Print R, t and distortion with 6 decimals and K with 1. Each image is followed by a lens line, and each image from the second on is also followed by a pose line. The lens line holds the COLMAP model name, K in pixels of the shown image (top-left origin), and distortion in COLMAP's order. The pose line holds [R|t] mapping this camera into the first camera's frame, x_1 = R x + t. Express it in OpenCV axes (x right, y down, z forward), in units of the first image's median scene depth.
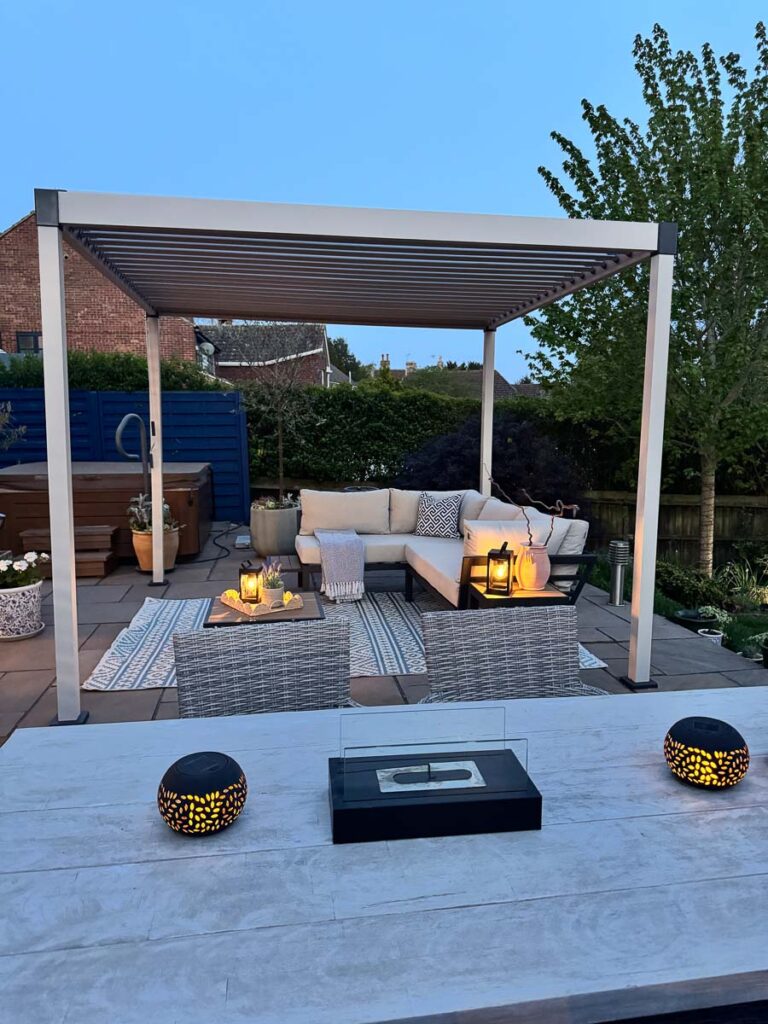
lens RADIAL K [[723.6, 0, 384.0], [0, 723.6, 512.0], [0, 0, 1]] dist [0.079387, -0.085403]
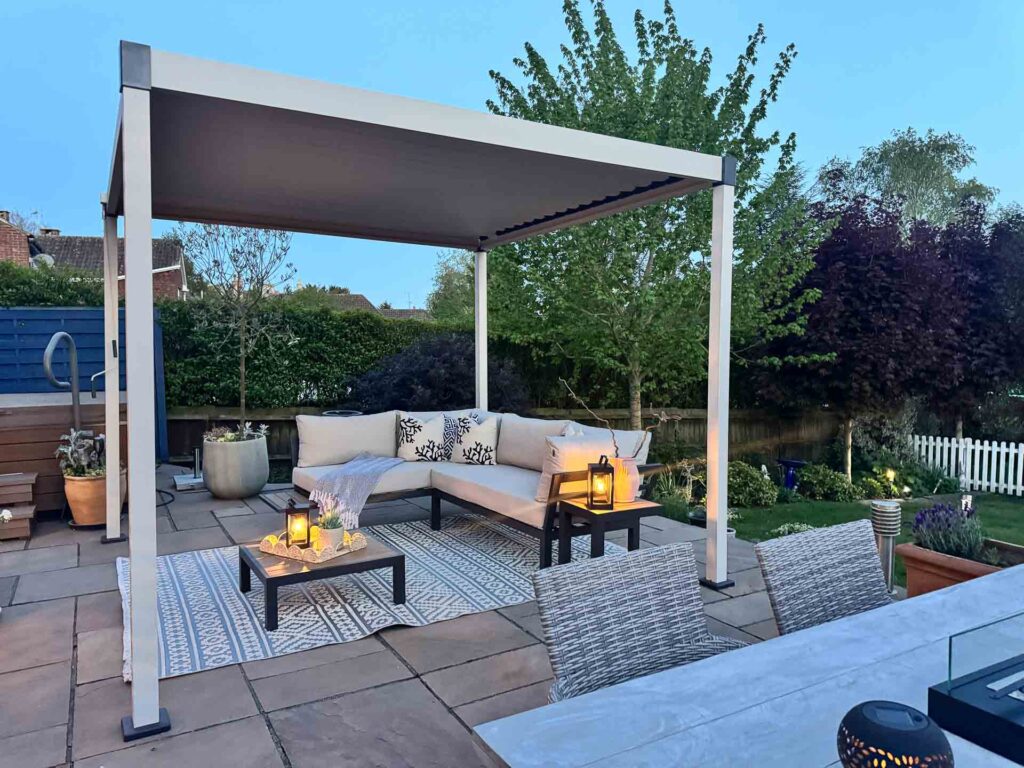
lens RADIAL K [[719.7, 0, 512.0], [0, 719.7, 384.0], [0, 0, 1]] dist [0.072956, -0.101517]
pose [[0.928808, -0.024859, 0.369726, -0.185977], [0.051189, 0.996789, -0.061574, -0.001270], [-0.367009, 0.076116, 0.927098, 0.073671]]
